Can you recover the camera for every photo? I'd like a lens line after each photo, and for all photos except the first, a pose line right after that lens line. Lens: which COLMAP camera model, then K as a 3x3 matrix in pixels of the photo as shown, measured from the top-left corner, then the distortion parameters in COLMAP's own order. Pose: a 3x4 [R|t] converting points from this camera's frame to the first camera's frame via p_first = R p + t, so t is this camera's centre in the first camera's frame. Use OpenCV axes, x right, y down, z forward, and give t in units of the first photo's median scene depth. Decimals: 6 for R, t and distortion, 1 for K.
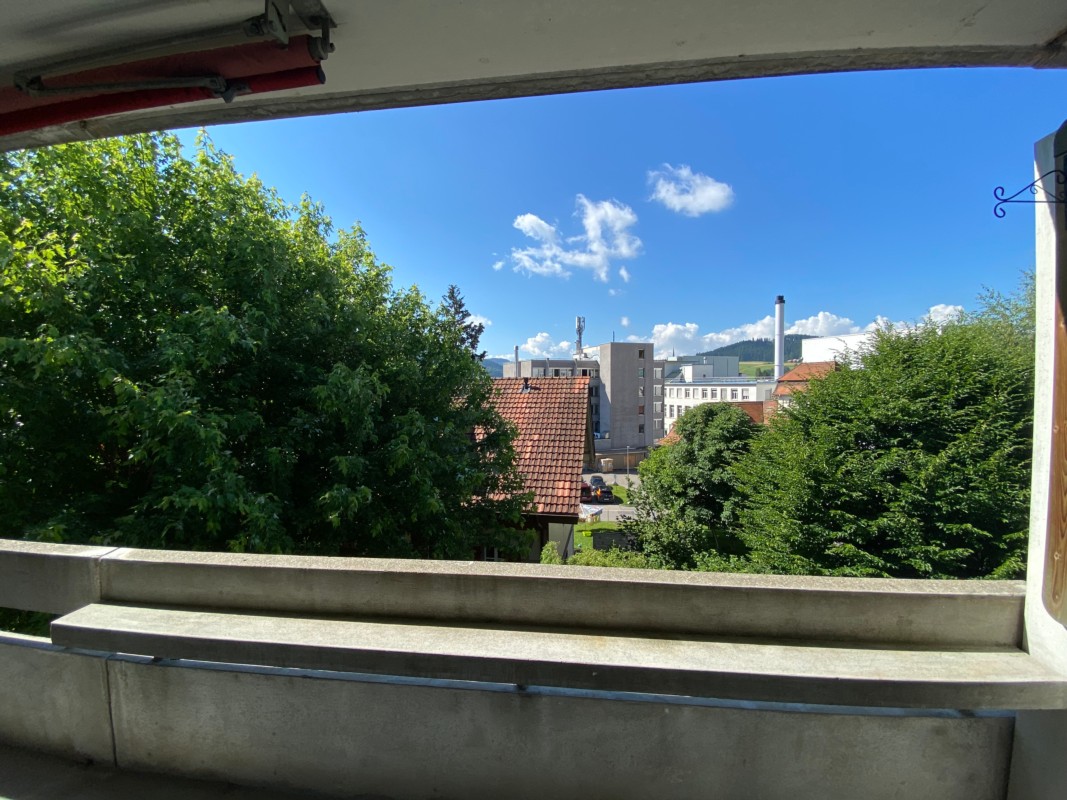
lens RADIAL K [[435.9, 0, 533.6], [0, 435.9, 403.1], [0, 0, 1]] dist [-0.004984, -0.000299]
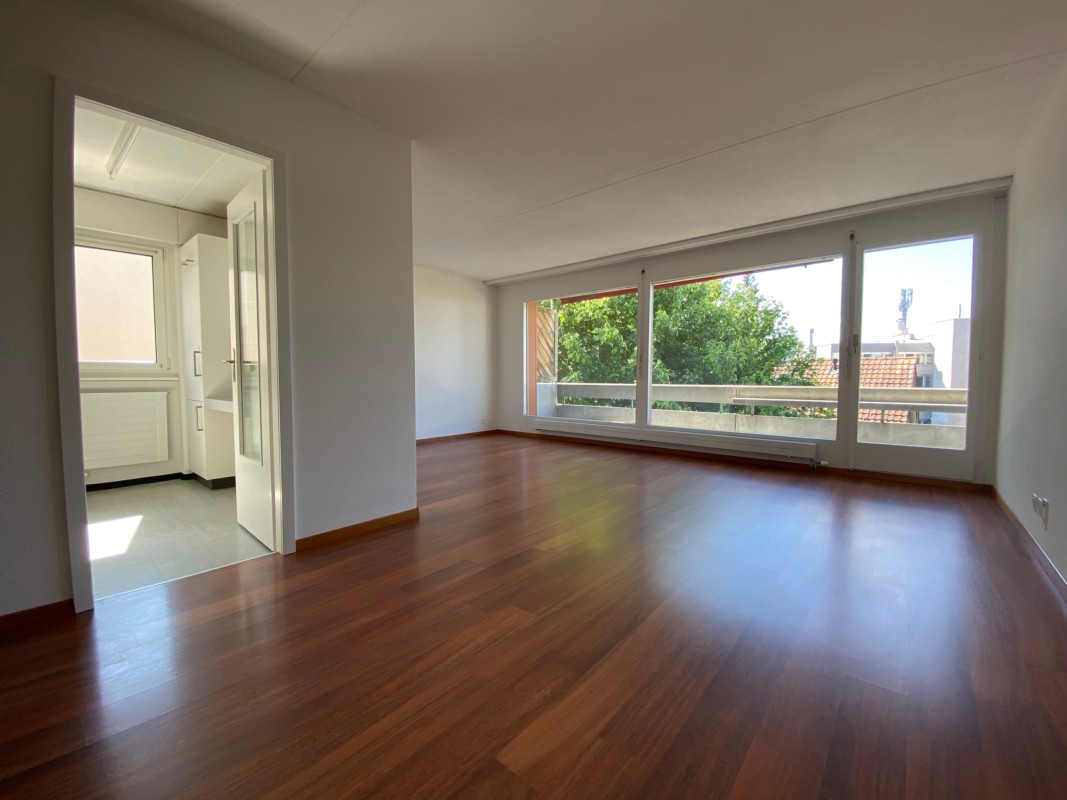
lens RADIAL K [[435.9, 0, 536.8], [0, 435.9, 400.1], [0, 0, 1]] dist [-0.004984, -0.000299]
pose [[0.830565, 0.037499, -0.555658, -0.015807], [-0.028490, 0.999285, 0.024851, 0.018813], [0.556193, -0.004810, 0.831039, -0.129380]]
